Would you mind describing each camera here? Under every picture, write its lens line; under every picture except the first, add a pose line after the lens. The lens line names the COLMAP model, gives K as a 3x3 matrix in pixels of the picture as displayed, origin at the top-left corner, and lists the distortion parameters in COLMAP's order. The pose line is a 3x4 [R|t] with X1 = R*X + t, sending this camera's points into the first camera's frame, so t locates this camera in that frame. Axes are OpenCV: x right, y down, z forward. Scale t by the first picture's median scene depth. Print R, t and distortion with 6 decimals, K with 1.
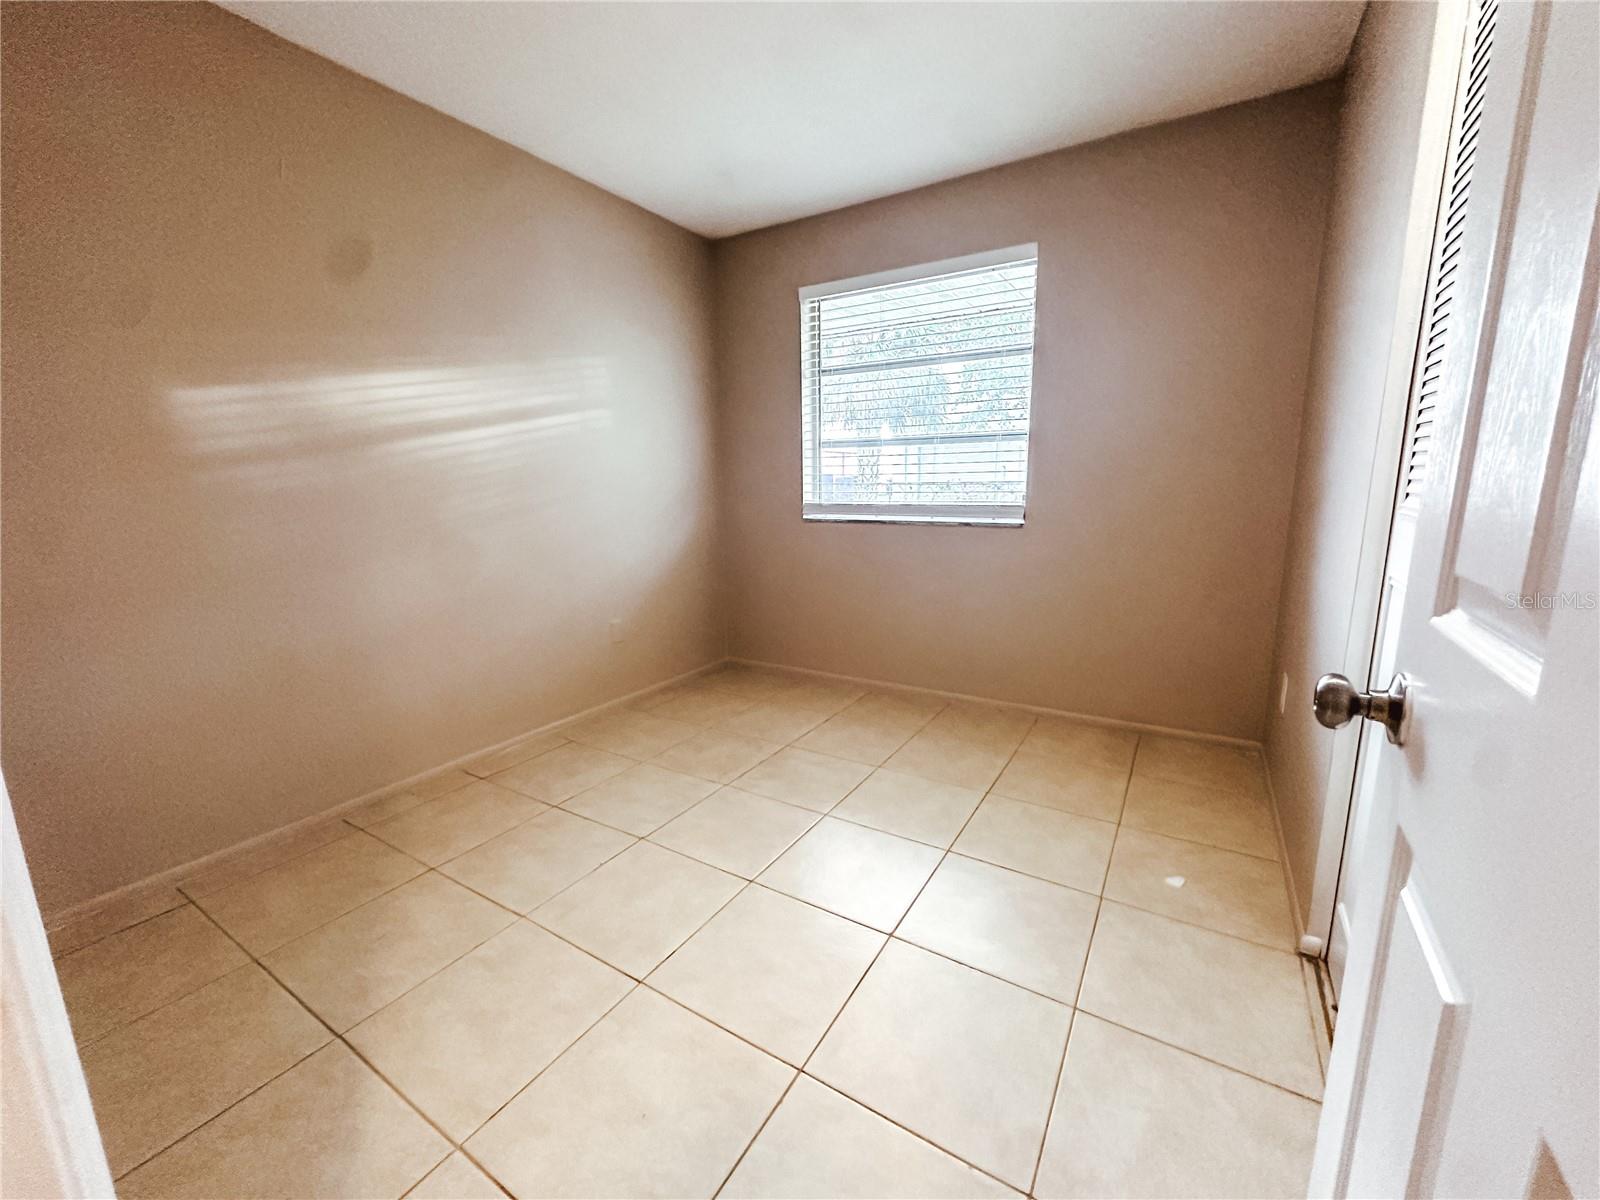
lens RADIAL K [[641.7, 0, 800.0], [0, 641.7, 600.0], [0, 0, 1]] dist [-0.002153, -0.000296]
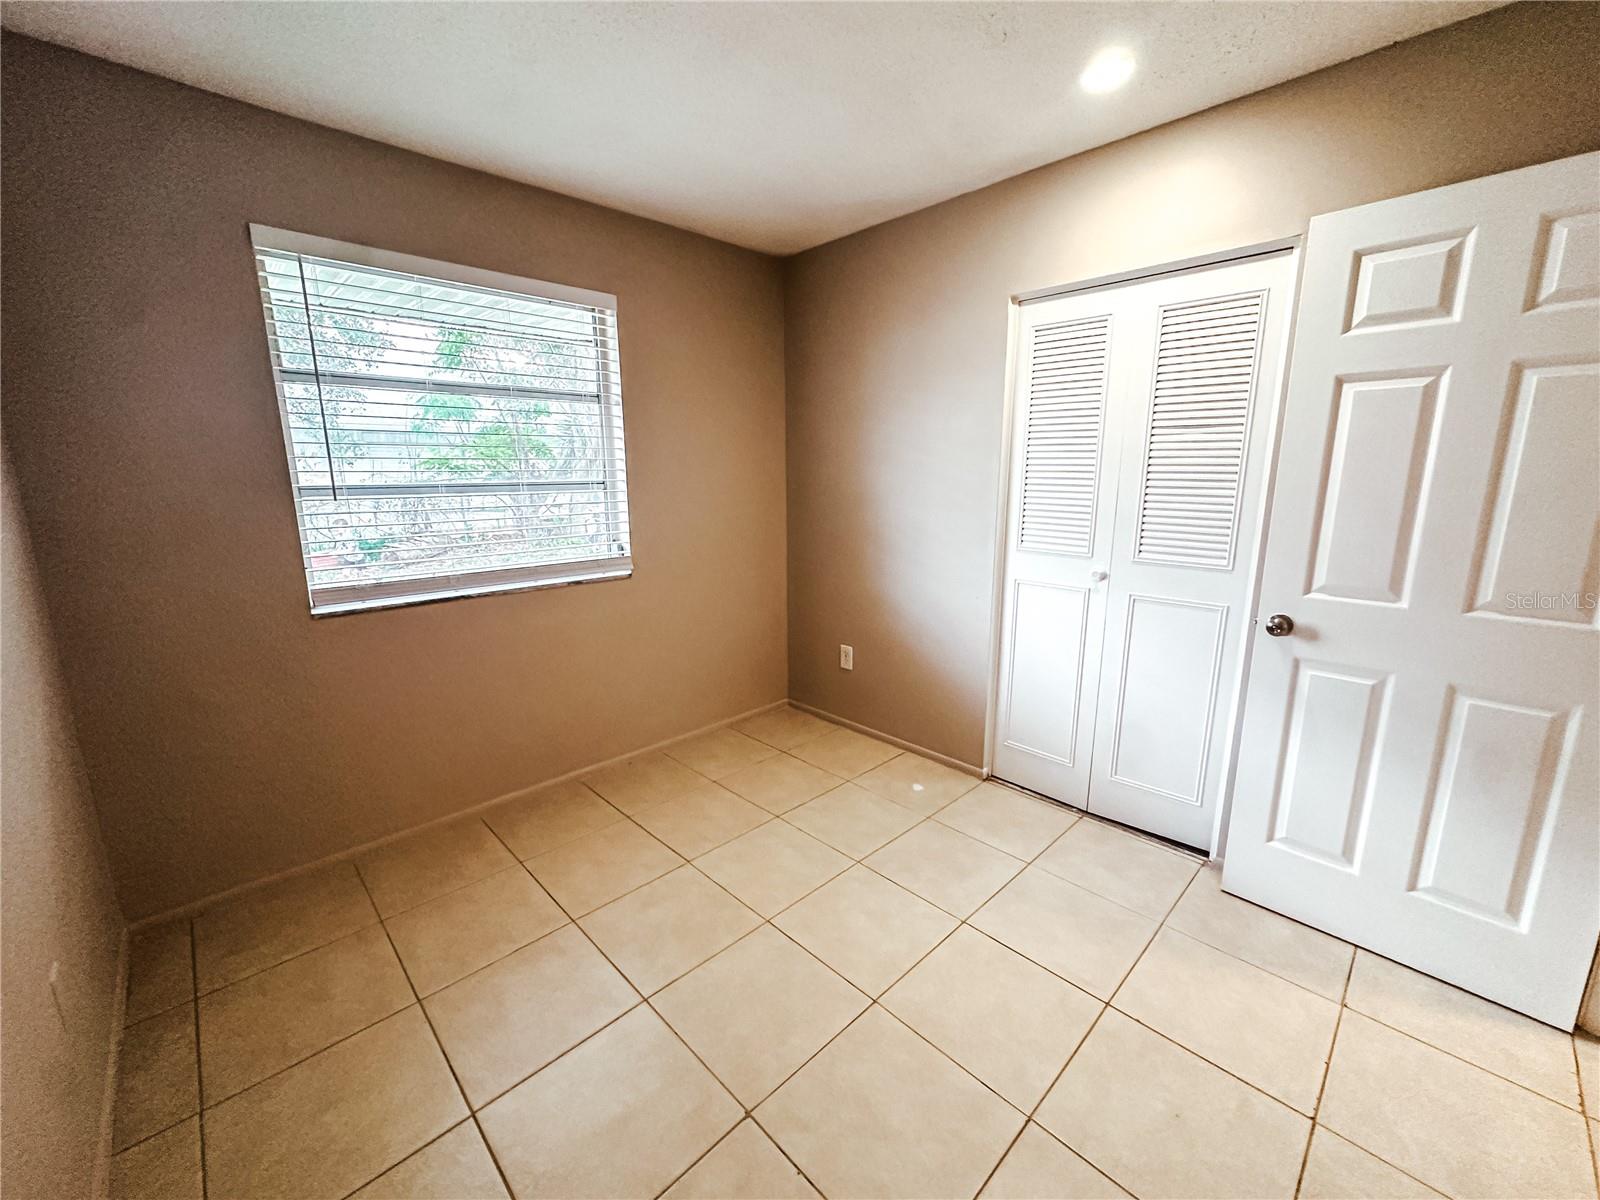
lens RADIAL K [[641.7, 0, 800.0], [0, 641.7, 600.0], [0, 0, 1]] dist [-0.002153, -0.000296]
pose [[0.241499, -0.181320, 0.953311, -0.548191], [0.184738, 0.973013, 0.138268, -0.168559], [-0.952654, 0.142721, 0.268478, 0.485872]]
